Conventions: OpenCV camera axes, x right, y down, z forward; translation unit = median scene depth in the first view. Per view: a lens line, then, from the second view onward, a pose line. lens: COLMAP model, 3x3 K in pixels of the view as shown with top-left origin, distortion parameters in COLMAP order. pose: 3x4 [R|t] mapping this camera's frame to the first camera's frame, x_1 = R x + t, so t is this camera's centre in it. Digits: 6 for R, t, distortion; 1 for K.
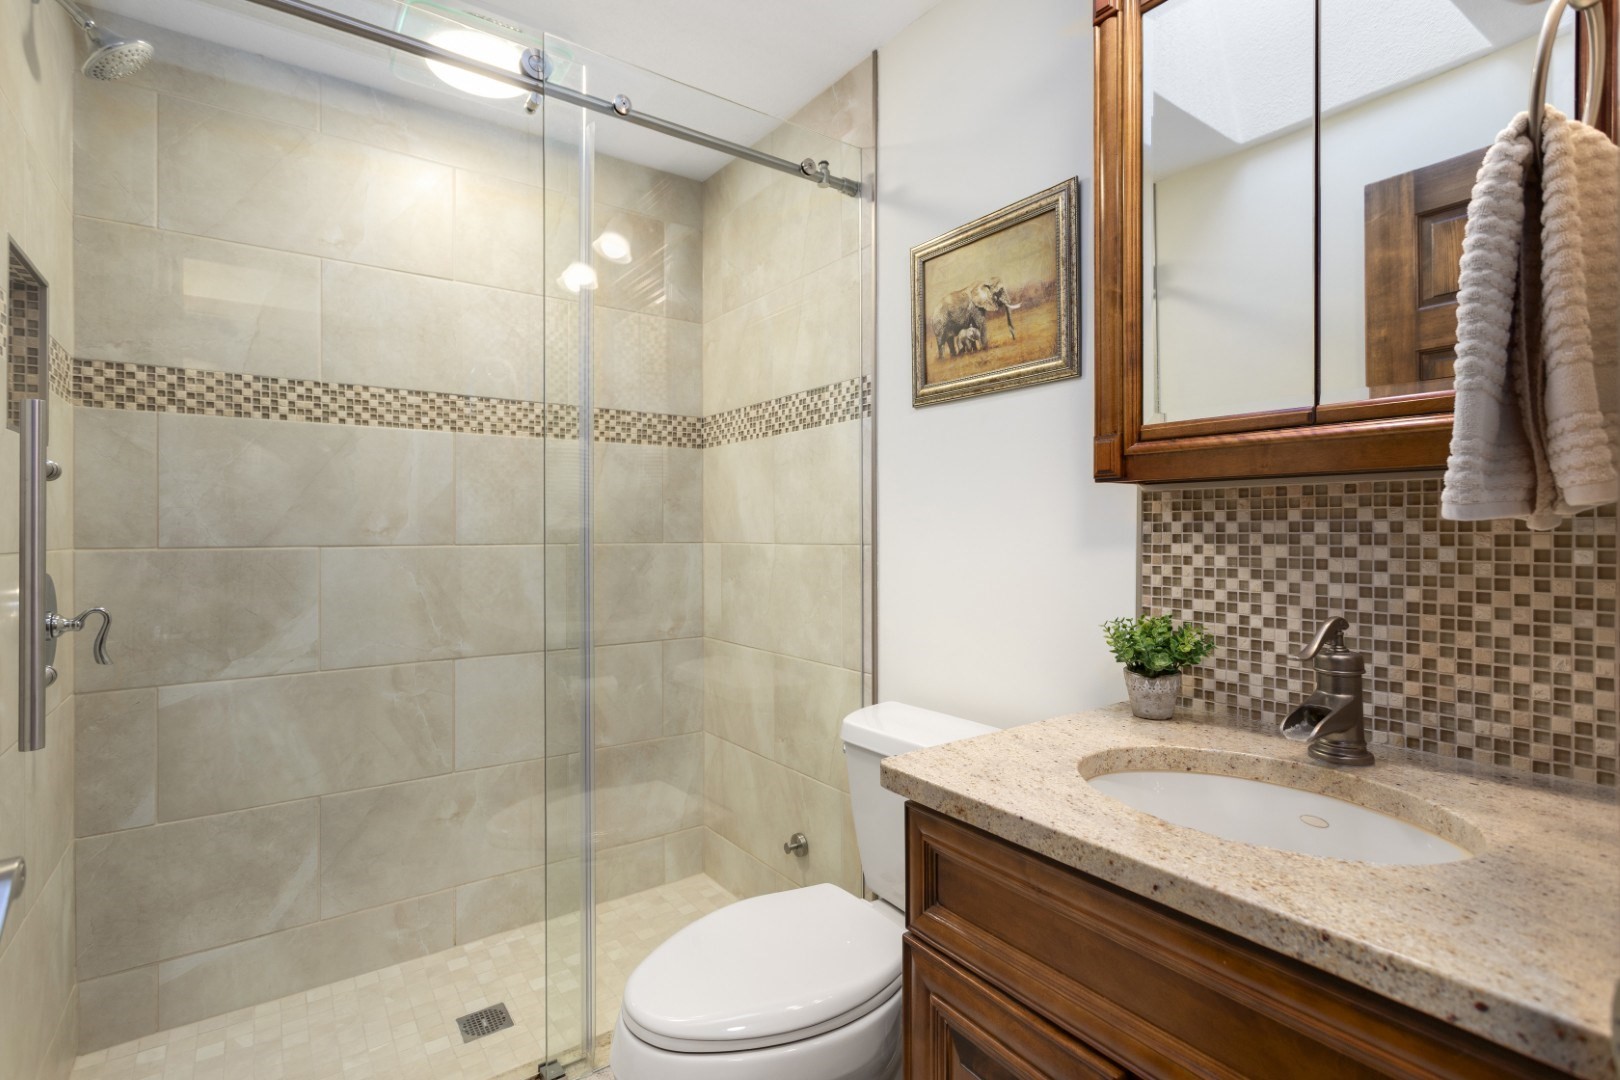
lens RADIAL K [[766.5, 0, 806.6], [0, 766.5, 502.8], [0, 0, 1]] dist [0.001726, 0.000557]
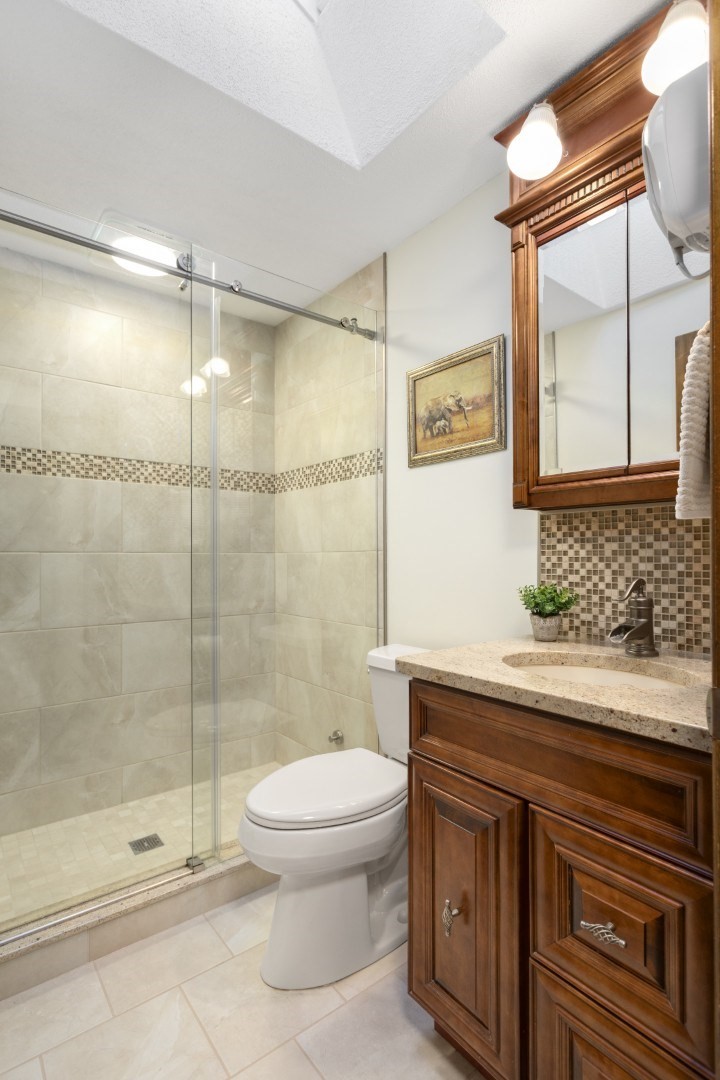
lens RADIAL K [[520.9, 0, 349.7], [0, 520.9, 527.7], [0, 0, 1]] dist [-0.000204, 0.000114]
pose [[0.999316, 0.001295, 0.036947, -0.030850], [-0.000718, 0.999878, -0.015622, 0.024774], [-0.036963, 0.015585, 0.999195, -0.126961]]
